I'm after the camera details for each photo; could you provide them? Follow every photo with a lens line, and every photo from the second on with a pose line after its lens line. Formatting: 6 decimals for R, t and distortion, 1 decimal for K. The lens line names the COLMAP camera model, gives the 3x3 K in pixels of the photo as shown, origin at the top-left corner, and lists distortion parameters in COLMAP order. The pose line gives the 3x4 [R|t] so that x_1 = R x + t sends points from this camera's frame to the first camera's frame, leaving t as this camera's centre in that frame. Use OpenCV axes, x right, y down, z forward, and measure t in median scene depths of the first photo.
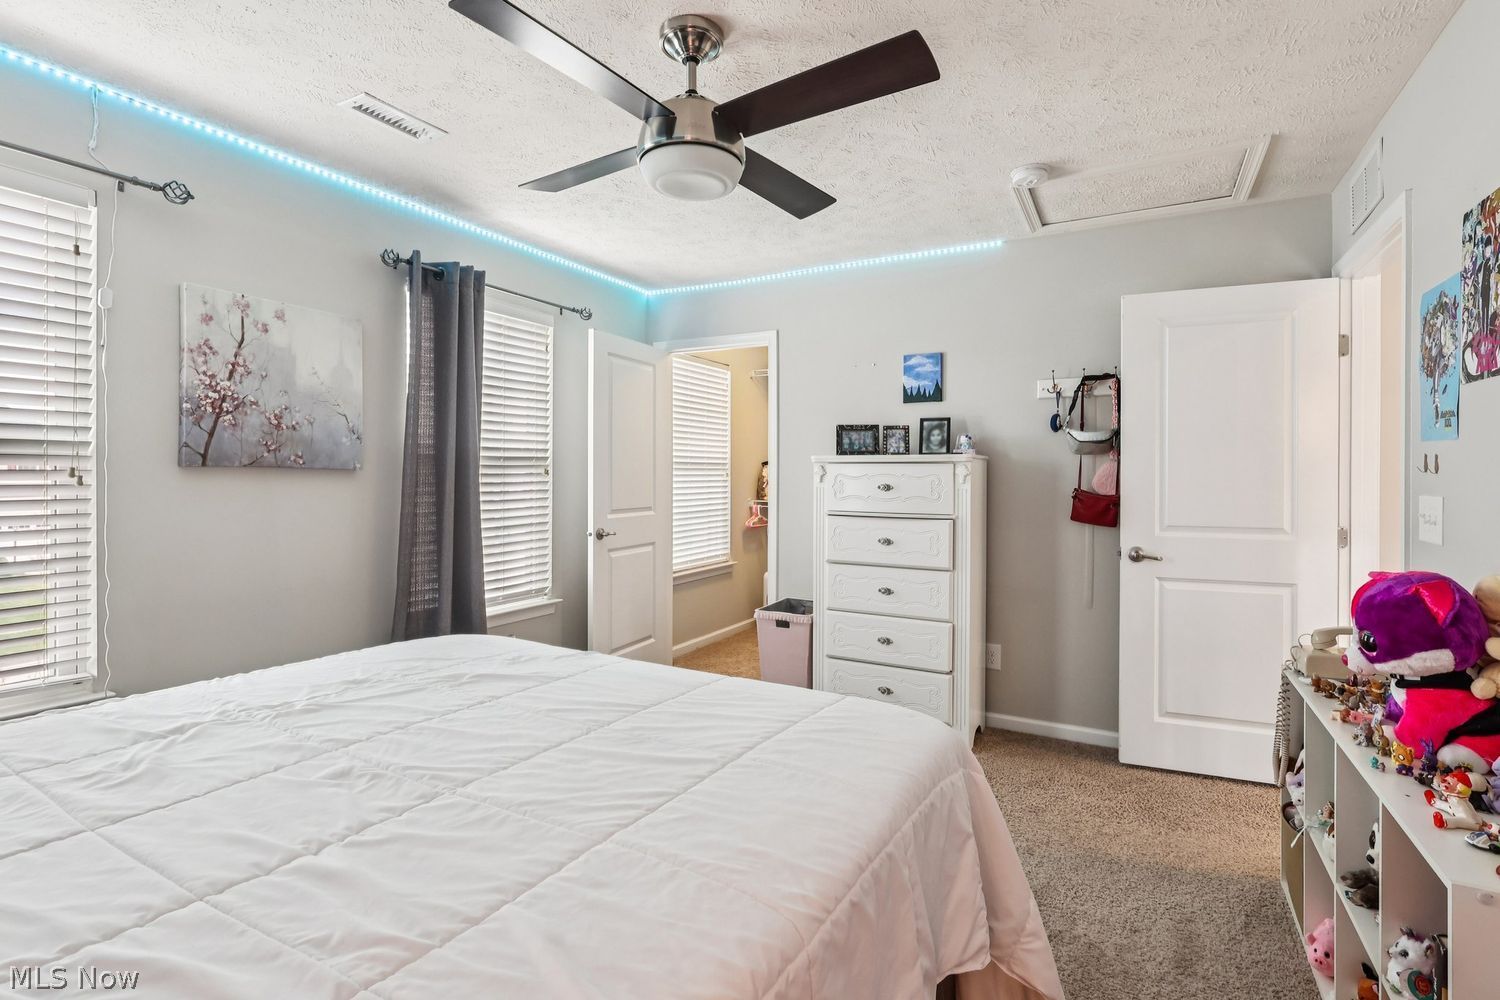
lens RADIAL K [[720.3, 0, 745.3], [0, 720.3, 482.7], [0, 0, 1]] dist [0.003882, -0.000150]
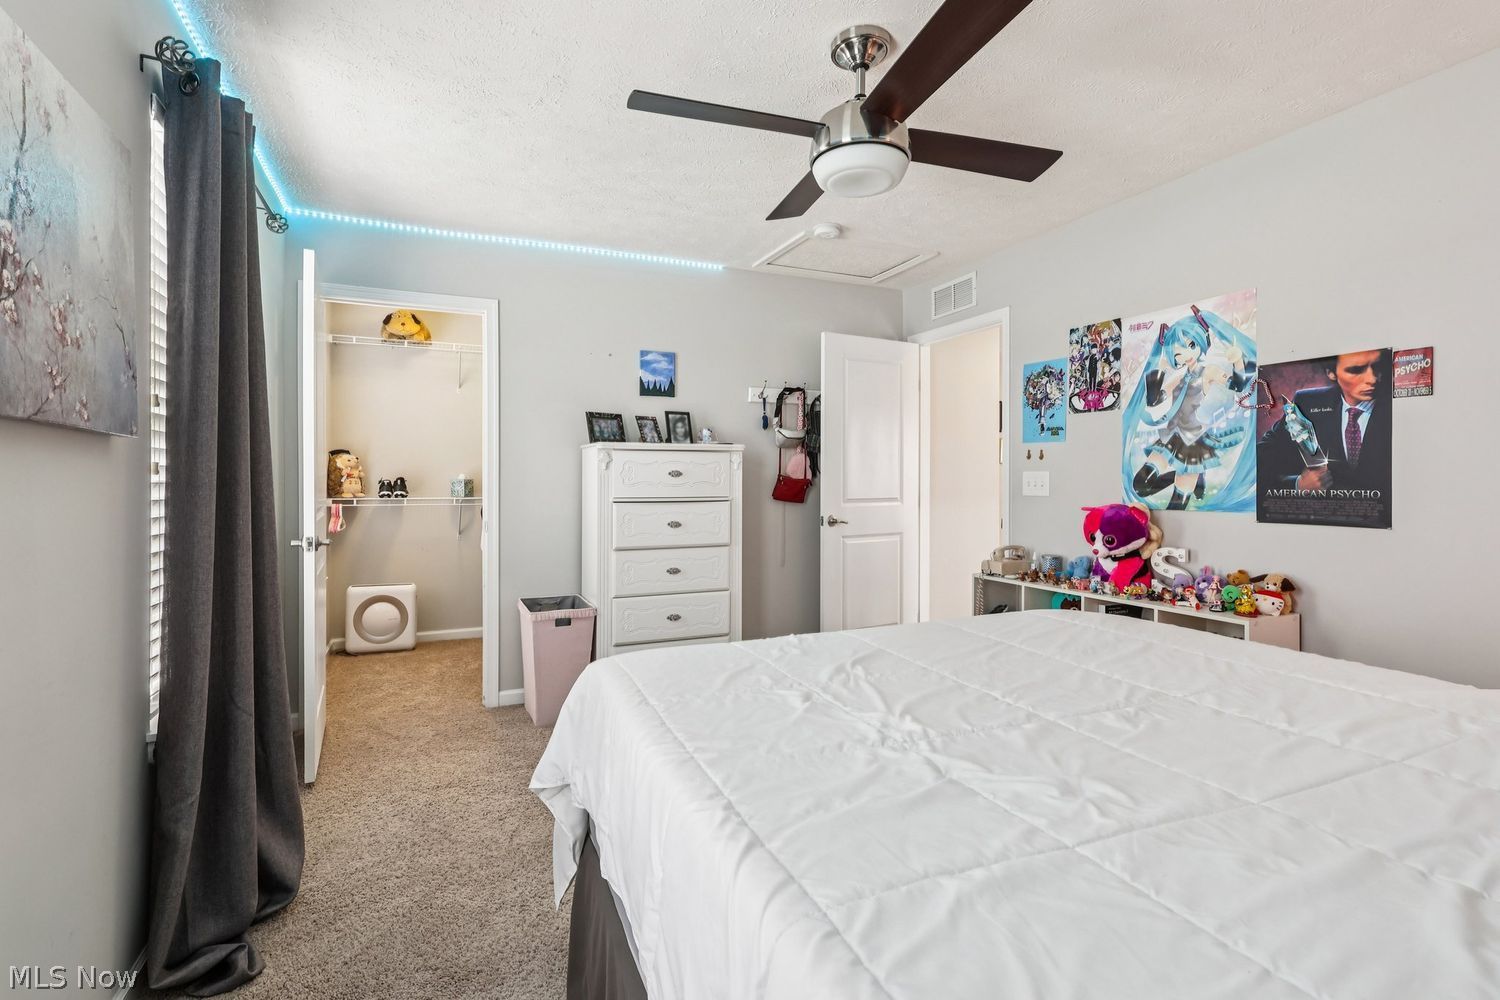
lens RADIAL K [[704.6, 0, 757.7], [0, 704.6, 484.5], [0, 0, 1]] dist [0.001231, -0.000668]
pose [[0.597853, -0.015098, 0.801463, -0.697232], [0.014567, 0.999862, 0.007969, 0.019793], [-0.801473, 0.006911, 0.597991, 0.337474]]
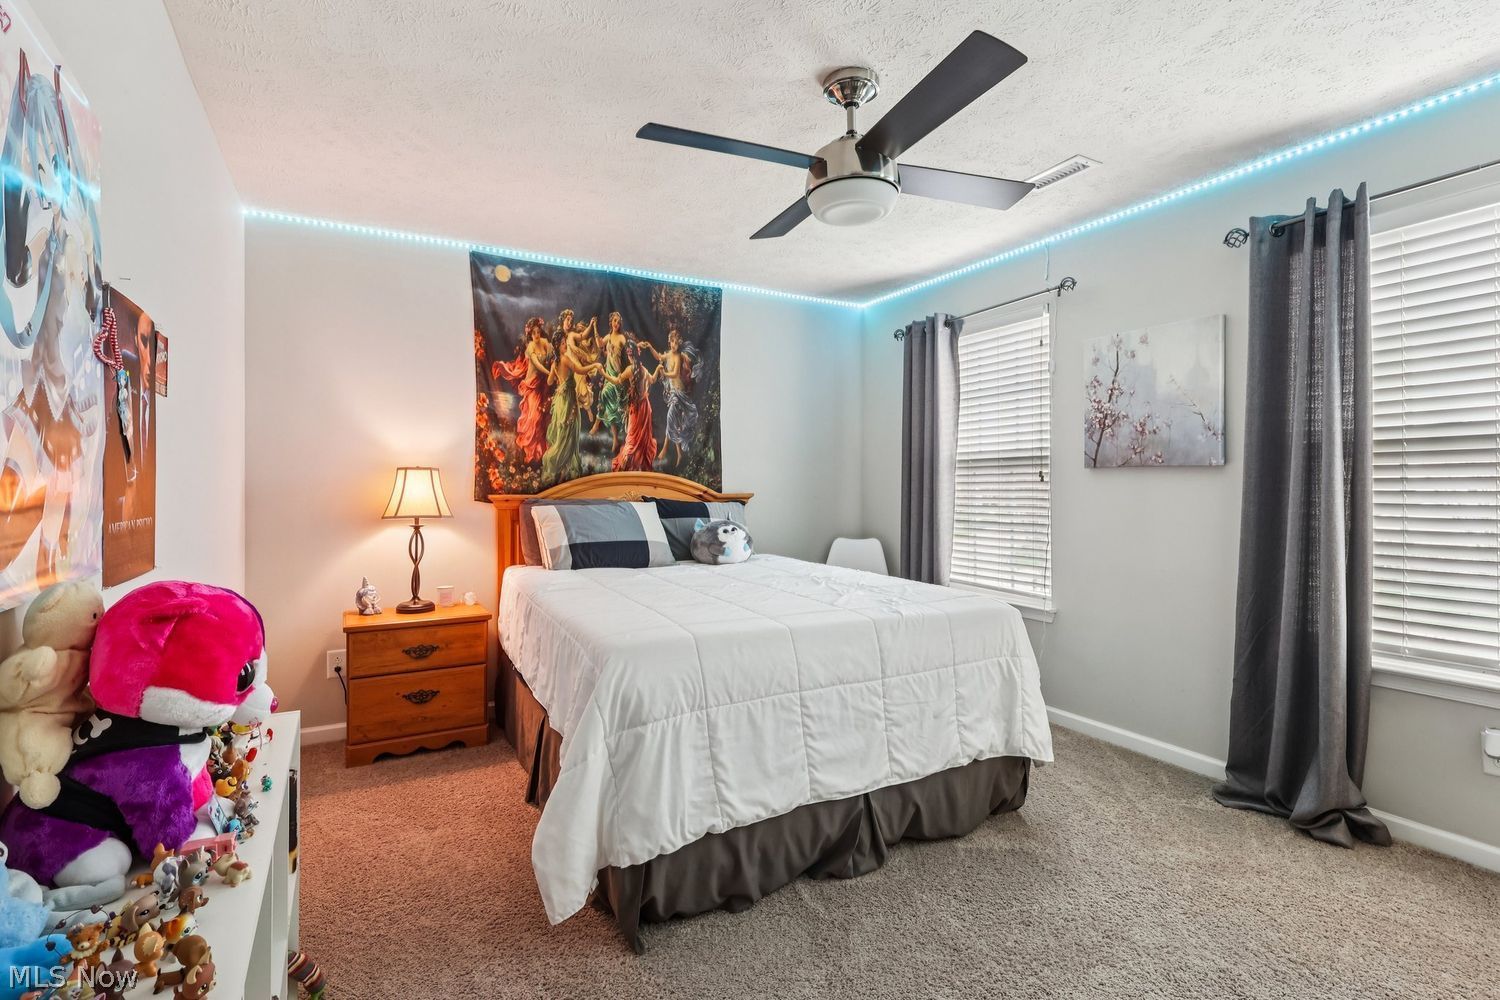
lens RADIAL K [[720.3, 0, 745.3], [0, 720.3, 482.7], [0, 0, 1]] dist [0.003882, -0.000150]
pose [[-0.540433, -0.007589, -0.841353, 0.672474], [-0.005128, 0.999970, -0.005725, 0.015031], [0.841372, 0.001220, -0.540455, 1.019606]]
